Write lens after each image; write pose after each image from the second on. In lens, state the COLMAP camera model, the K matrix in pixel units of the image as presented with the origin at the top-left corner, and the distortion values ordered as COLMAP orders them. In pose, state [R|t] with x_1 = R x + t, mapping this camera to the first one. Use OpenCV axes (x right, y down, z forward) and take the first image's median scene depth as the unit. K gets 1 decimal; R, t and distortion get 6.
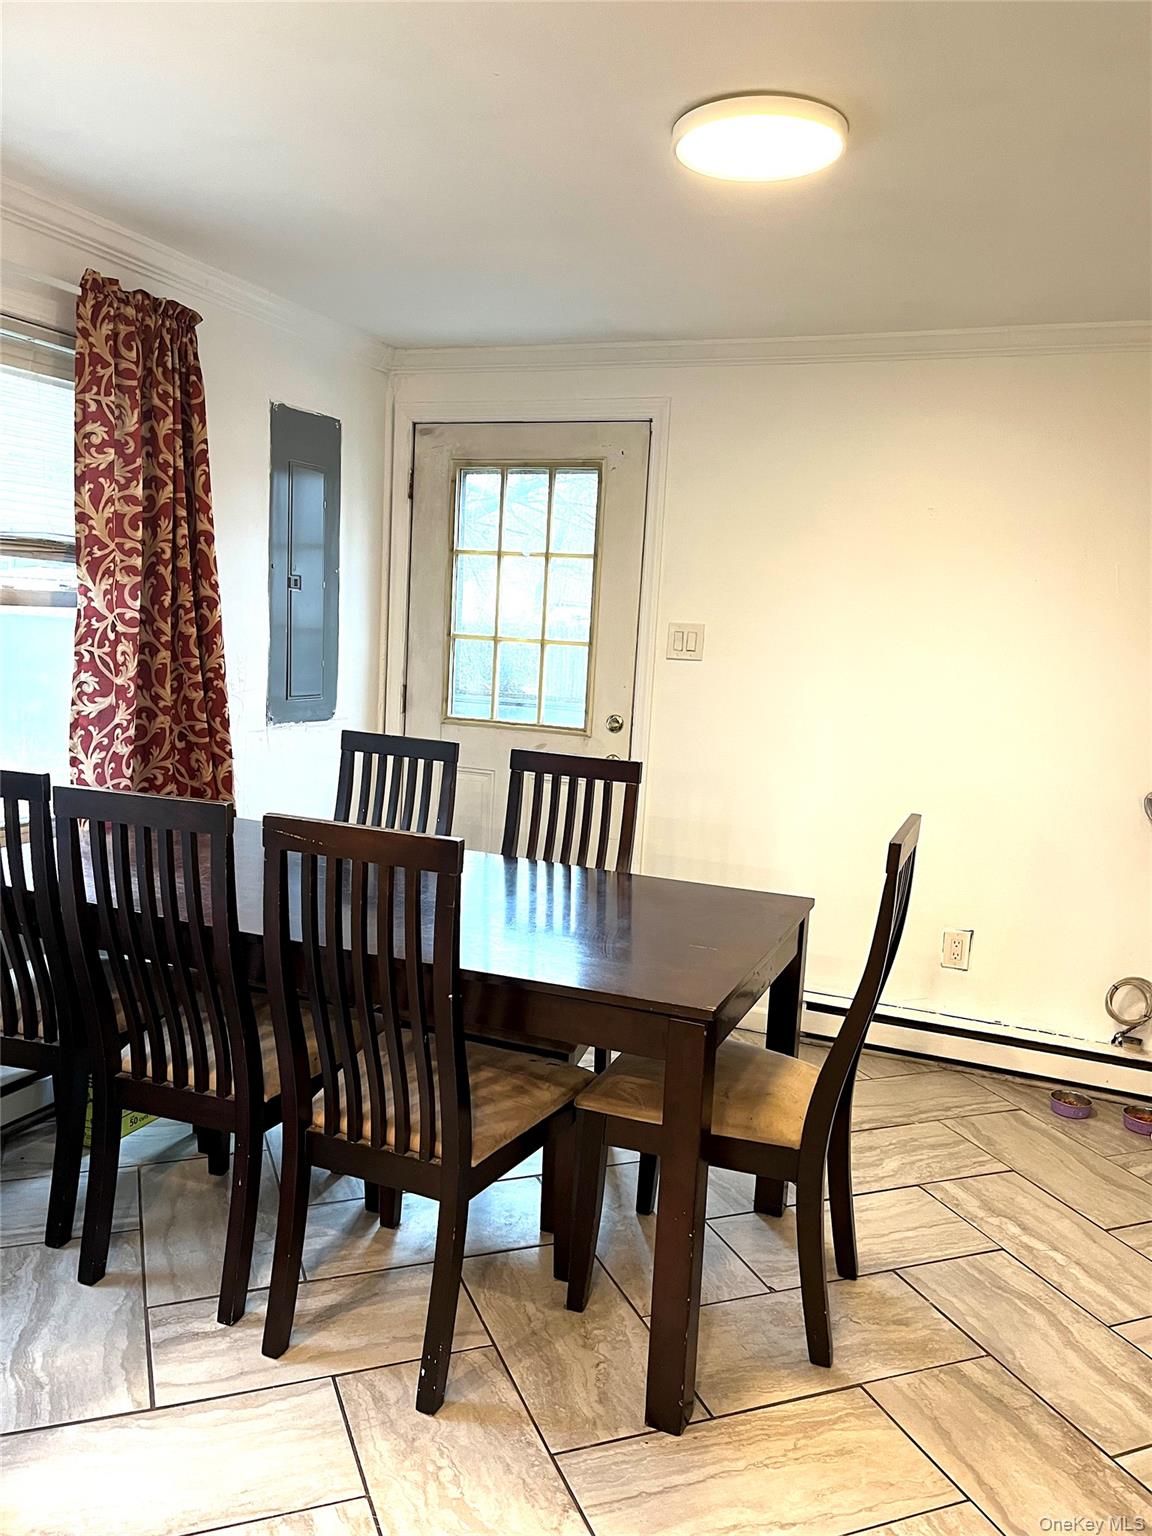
lens RADIAL K [[1158.0, 0, 575.6], [0, 1158.0, 778.9], [0, 0, 1]] dist [0.071317, -0.096149]
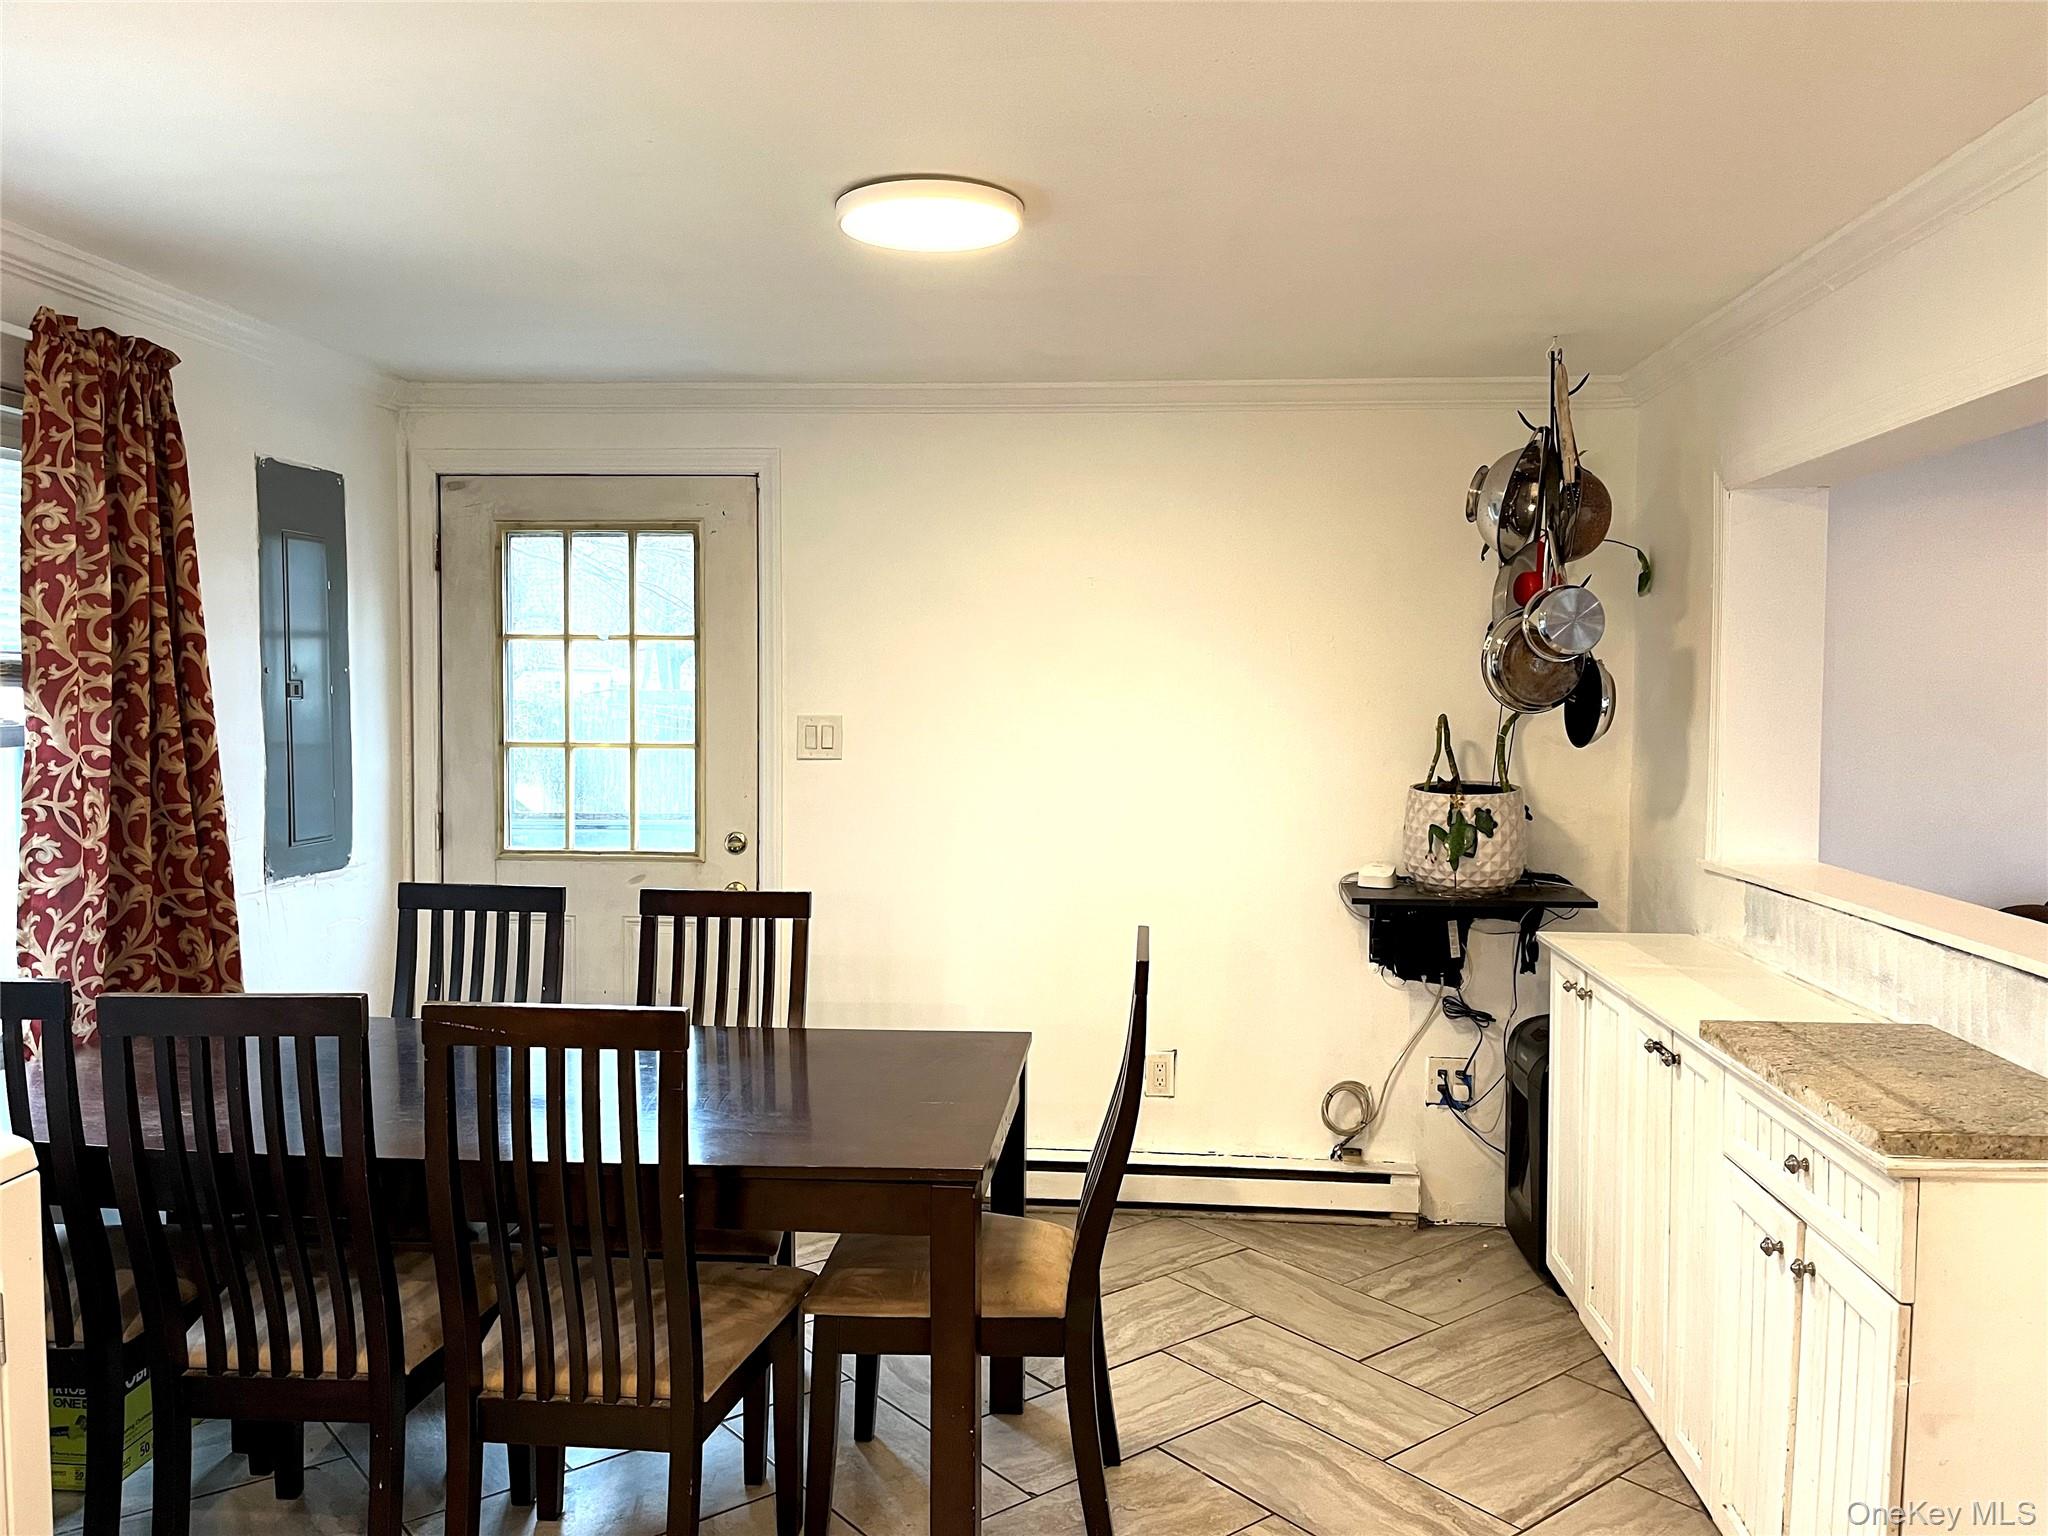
lens RADIAL K [[1544.1, 0, 1043.7], [0, 1544.1, 771.6], [0, 0, 1]] dist [0.071317, -0.096149]
pose [[0.951757, -0.061496, 0.300627, -0.111318], [0.083684, 0.994594, -0.061481, -0.018016], [-0.295221, 0.083672, 0.951758, -0.115197]]
